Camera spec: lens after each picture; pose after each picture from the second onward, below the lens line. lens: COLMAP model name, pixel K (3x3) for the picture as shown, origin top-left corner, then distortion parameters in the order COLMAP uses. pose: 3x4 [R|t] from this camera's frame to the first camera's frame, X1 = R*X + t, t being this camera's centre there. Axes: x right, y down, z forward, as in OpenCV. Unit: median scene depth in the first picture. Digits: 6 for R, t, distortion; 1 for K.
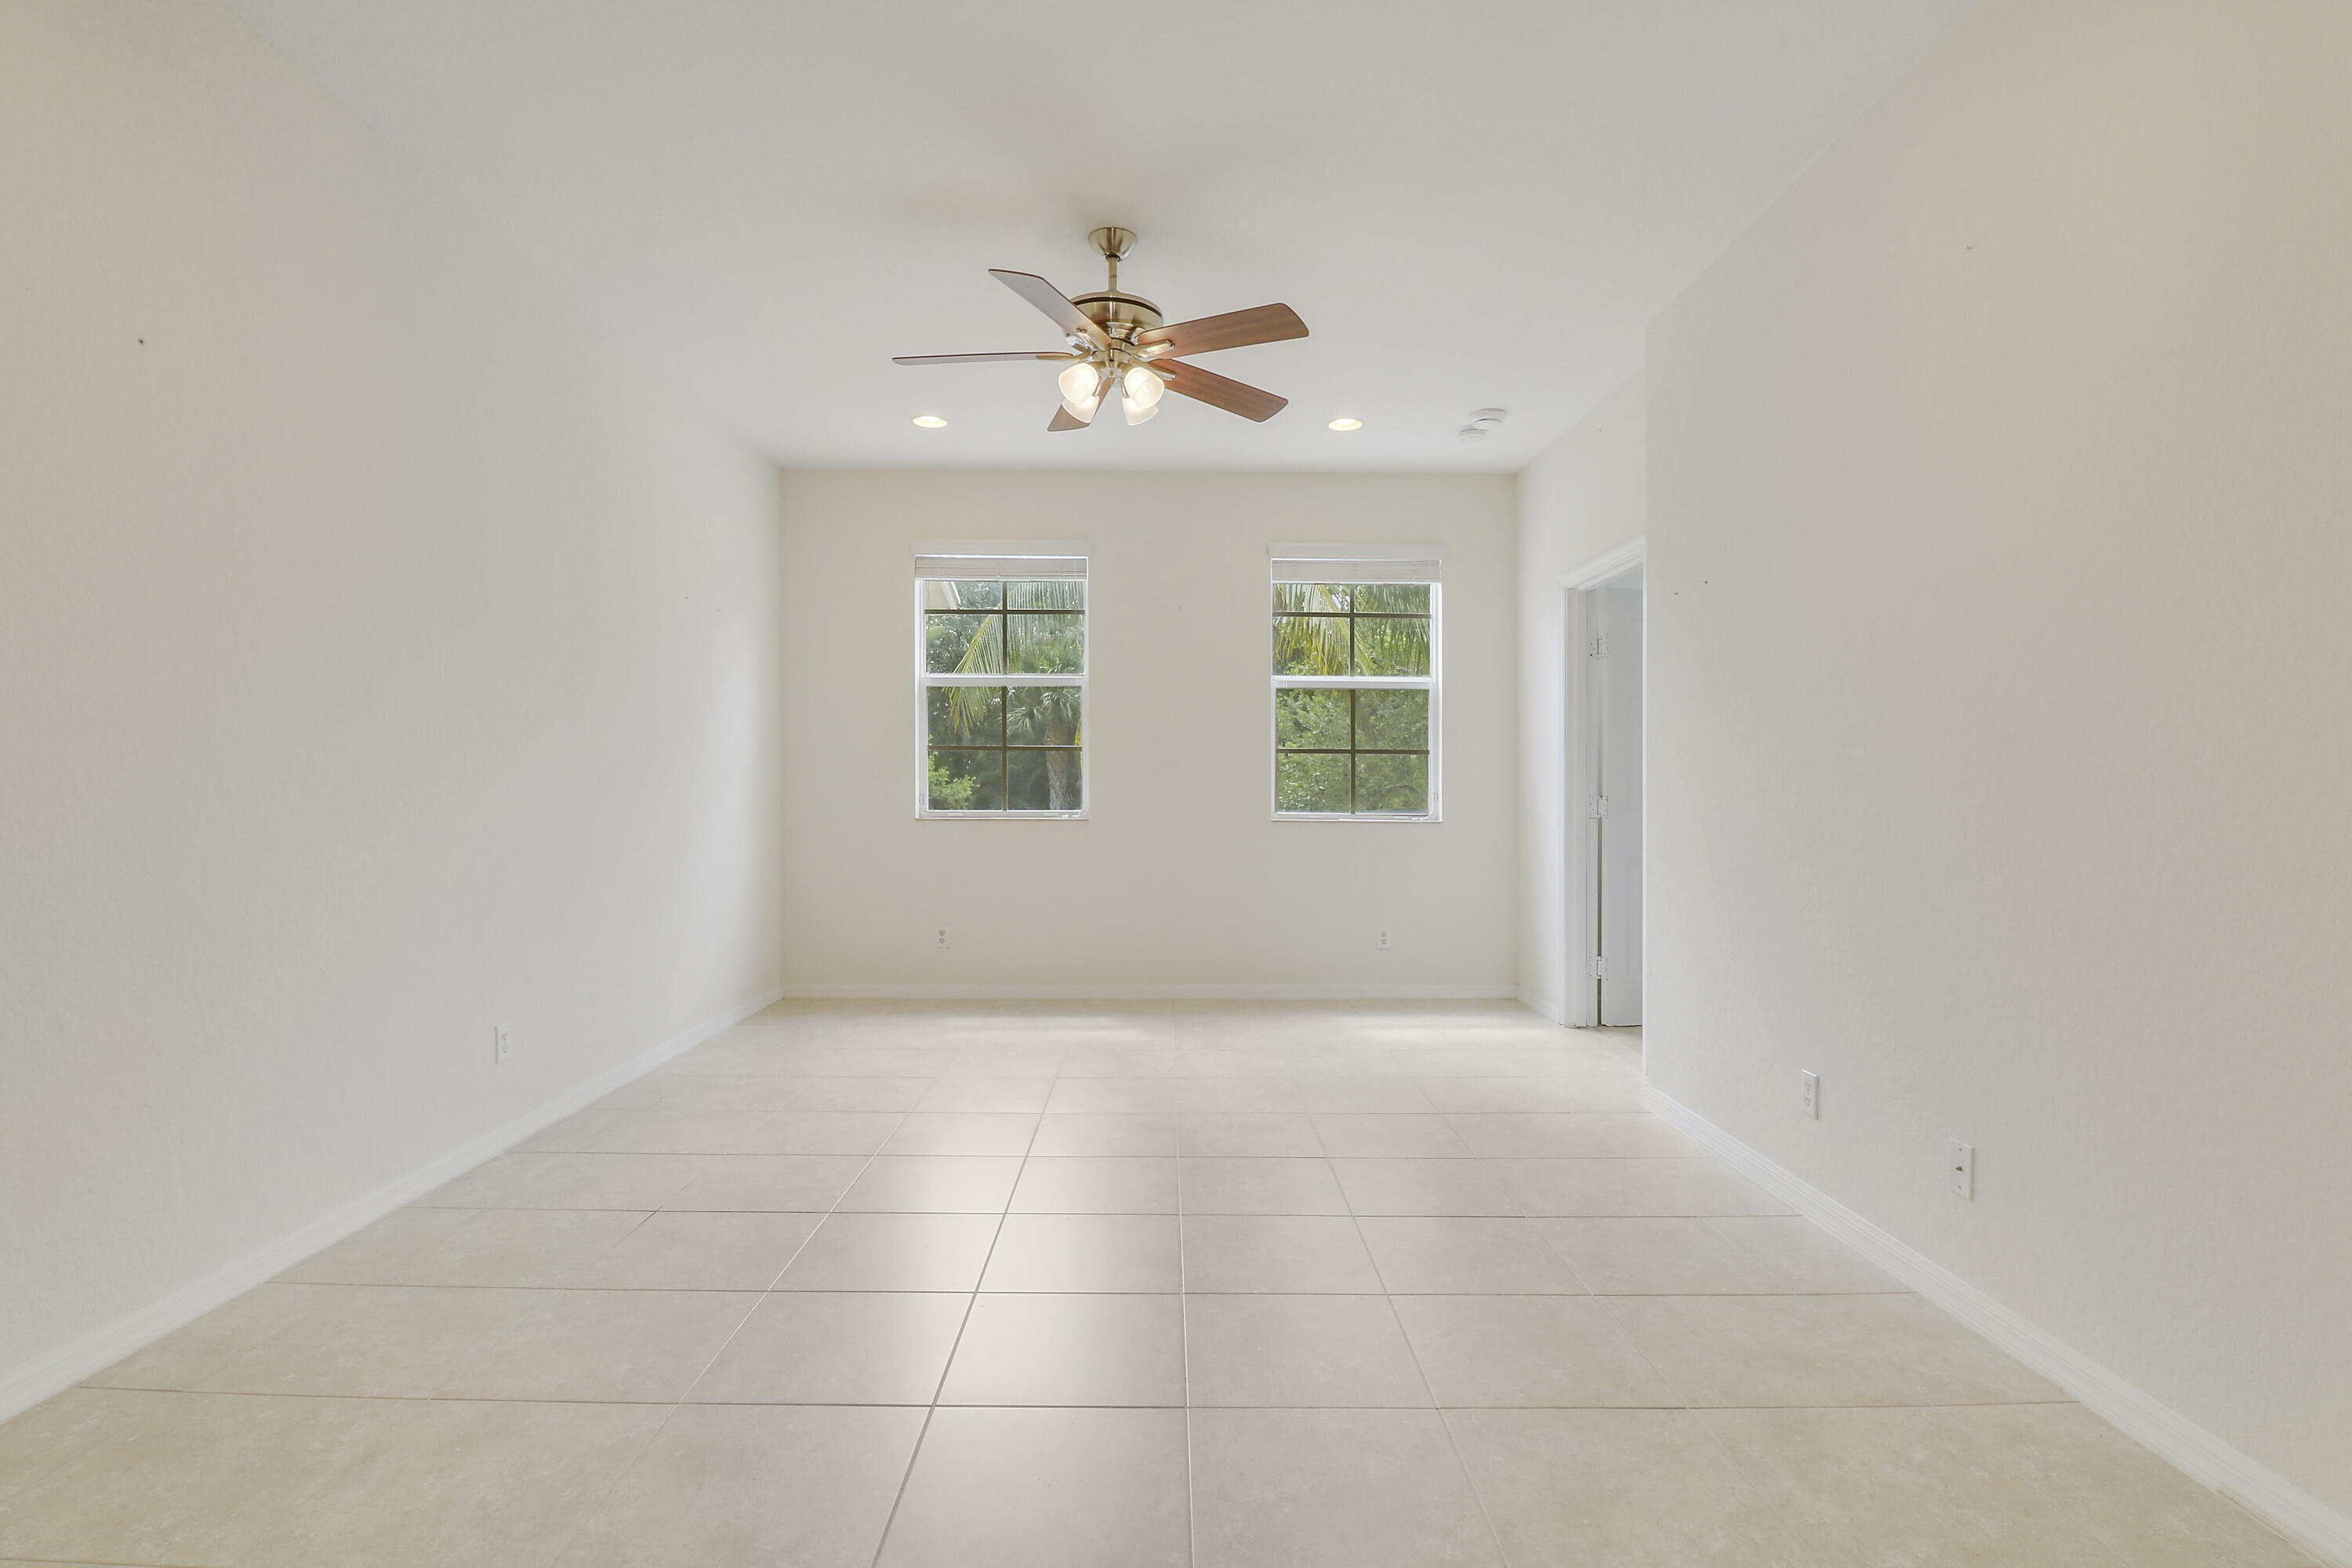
lens RADIAL K [[1126.2, 0, 1172.7], [0, 1126.2, 793.4], [0, 0, 1]] dist [-0.001234, -0.013348]
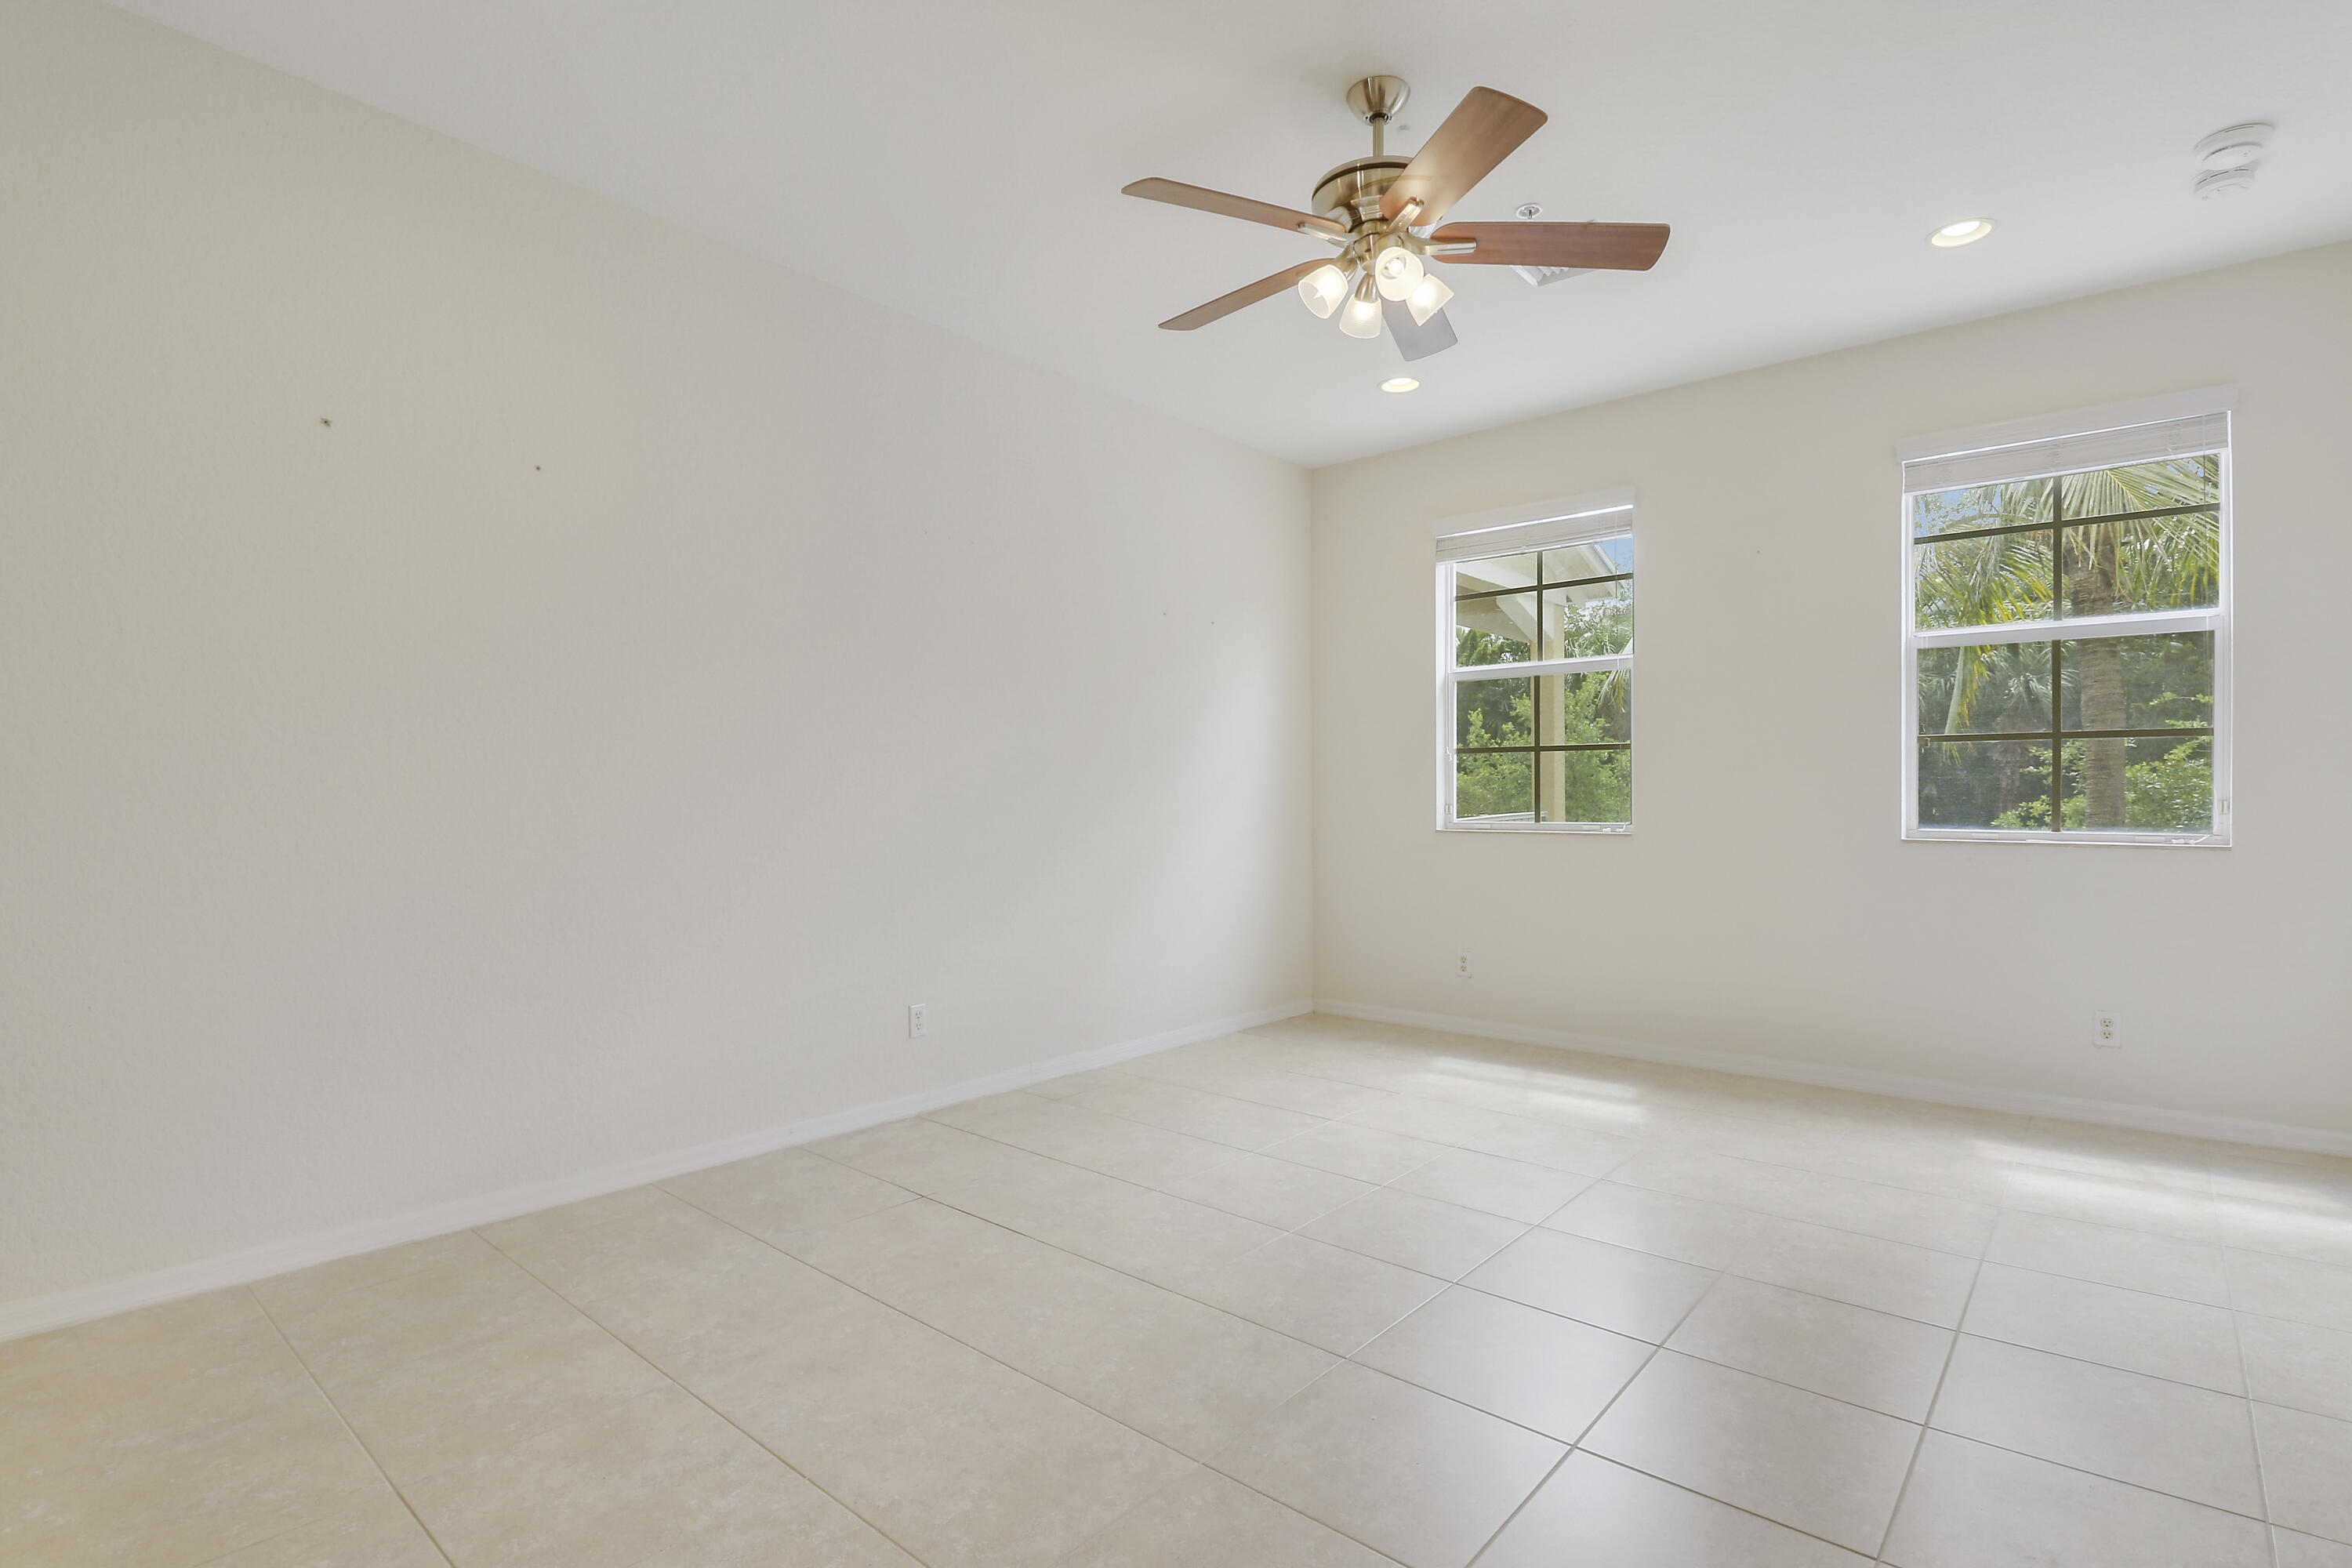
lens RADIAL K [[1132.0, 0, 1181.5], [0, 1132.0, 816.1], [0, 0, 1]] dist [-0.005709, -0.001038]
pose [[0.750067, 0.005249, -0.661341, 0.245493], [0.002459, 0.999939, 0.010726, 0.000848], [0.661358, -0.009671, 0.750008, 0.209210]]
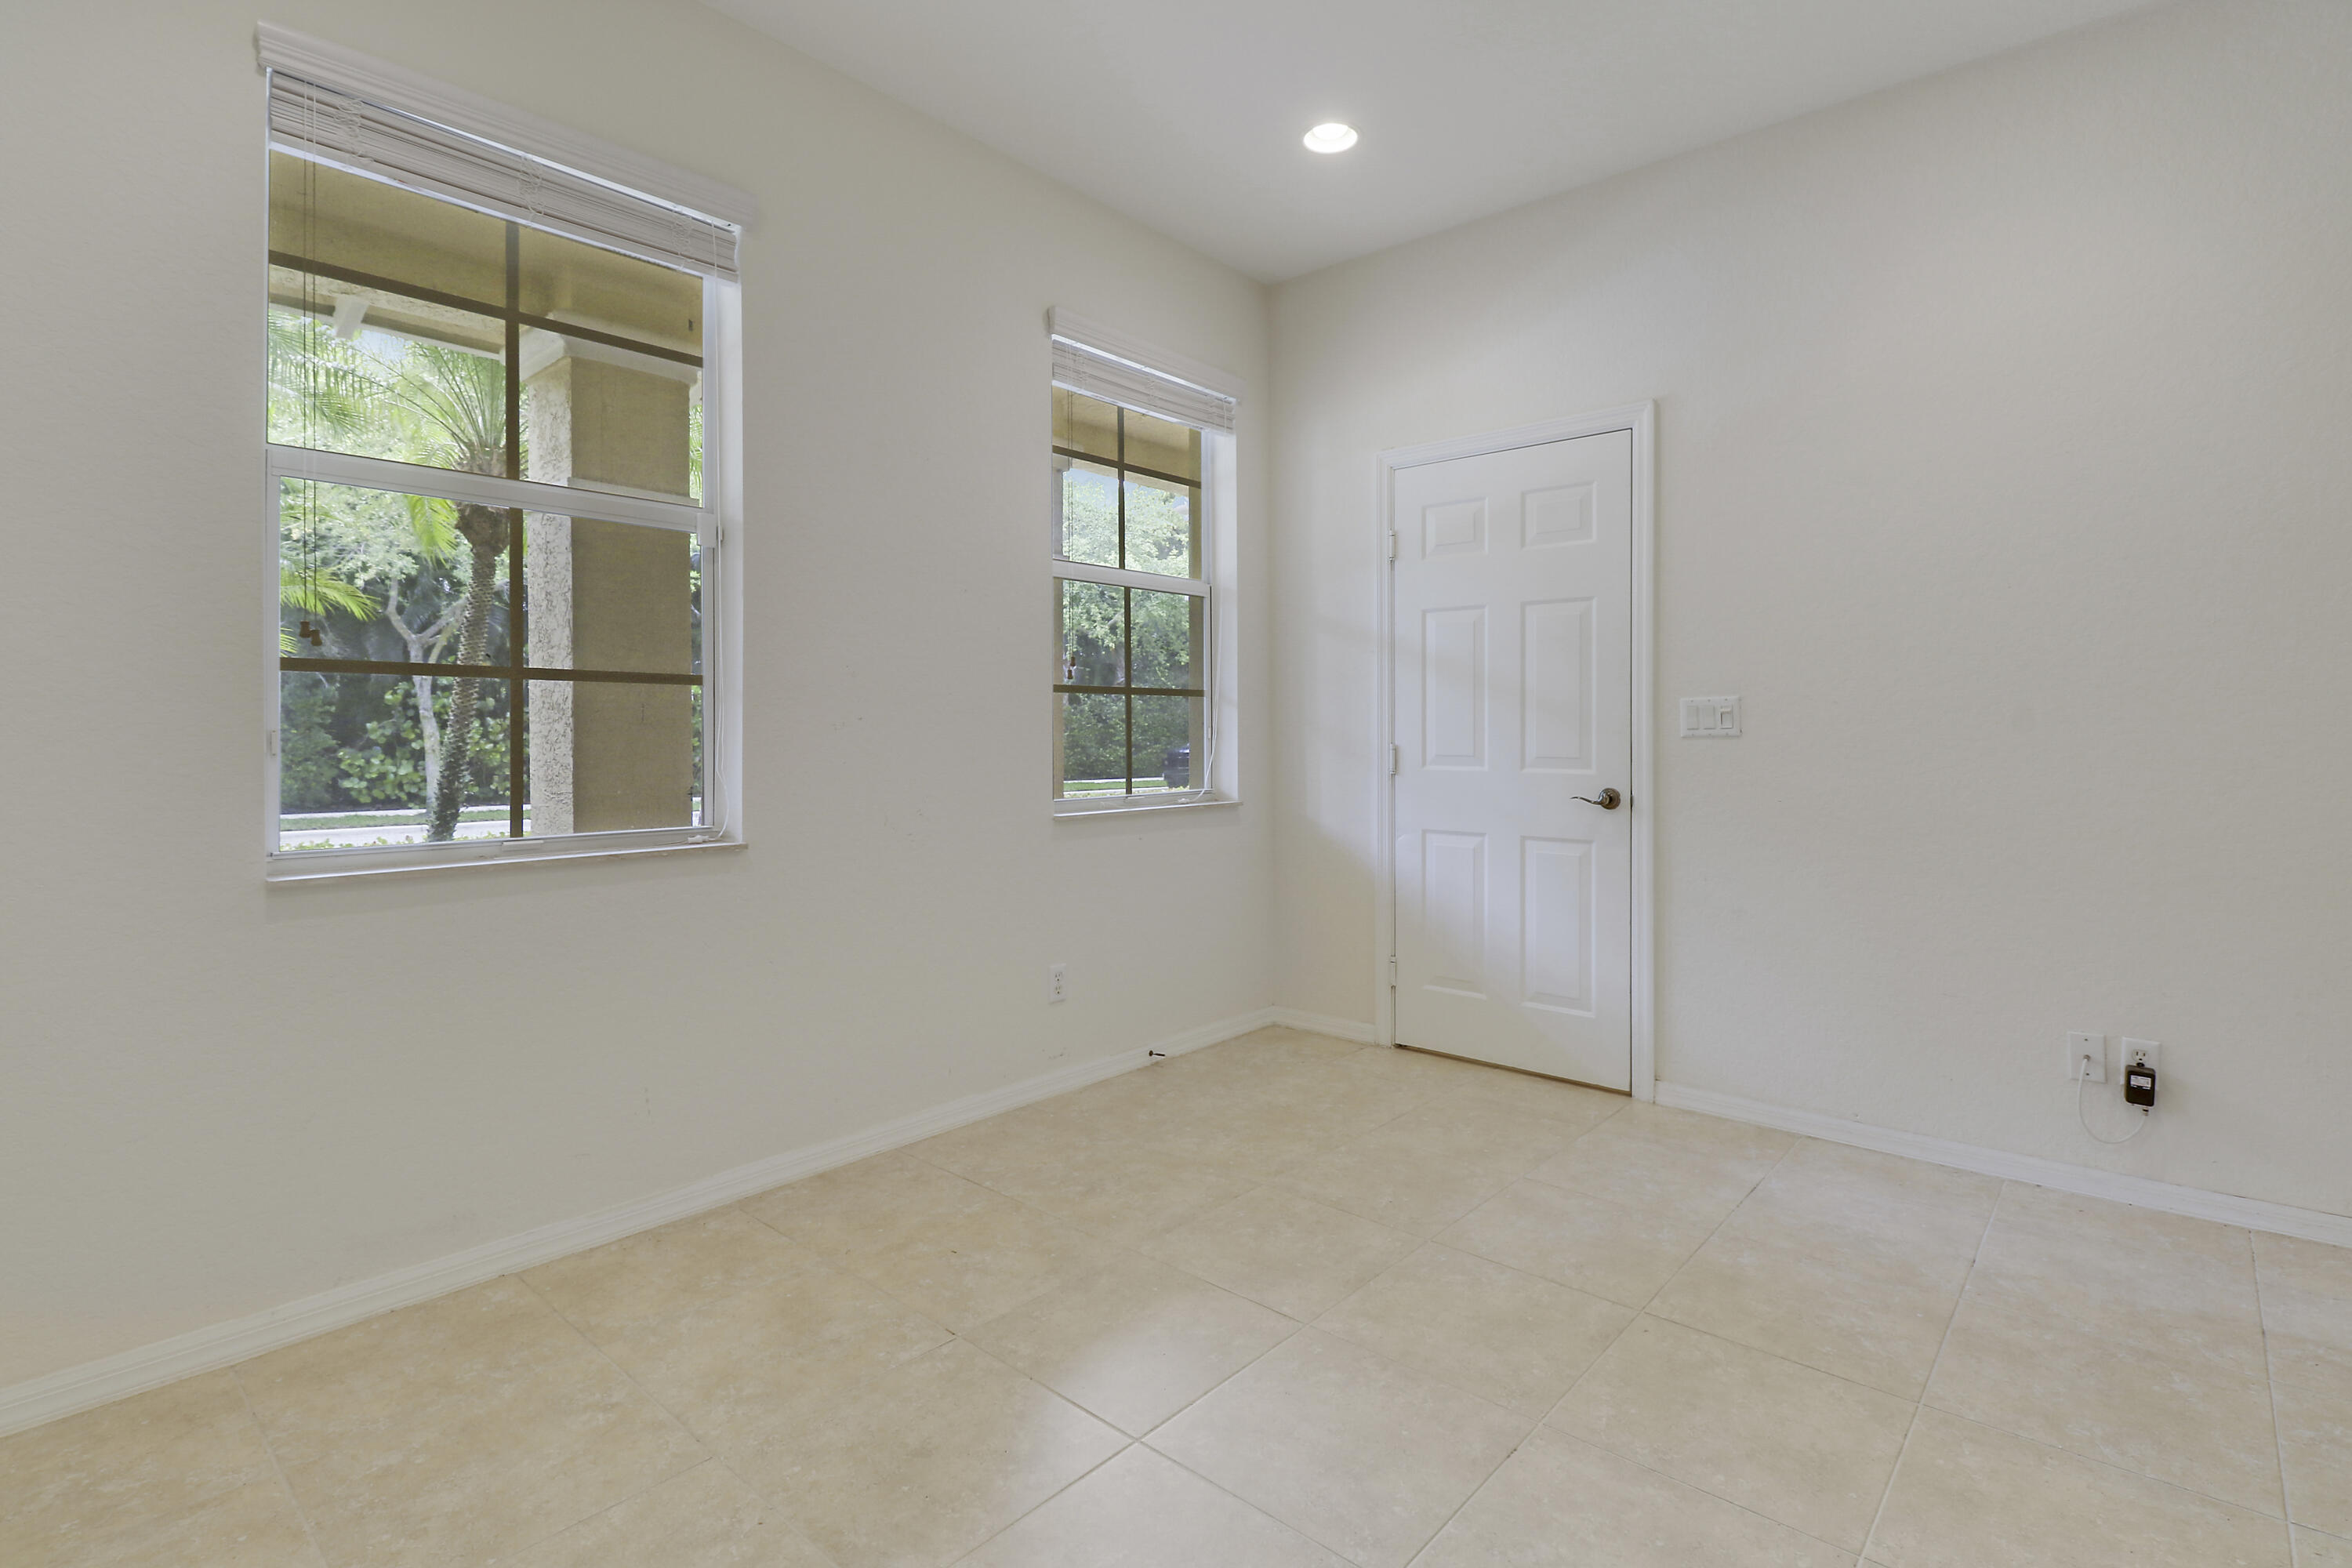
lens RADIAL K [[1165.6, 0, 1185.7], [0, 1165.6, 774.8], [0, 0, 1]] dist [0.003397, -0.012437]
pose [[0.664429, -0.046602, 0.745897, -0.341213], [0.008949, 0.998479, 0.054411, -0.029499], [-0.747298, -0.029477, 0.663835, 0.638243]]
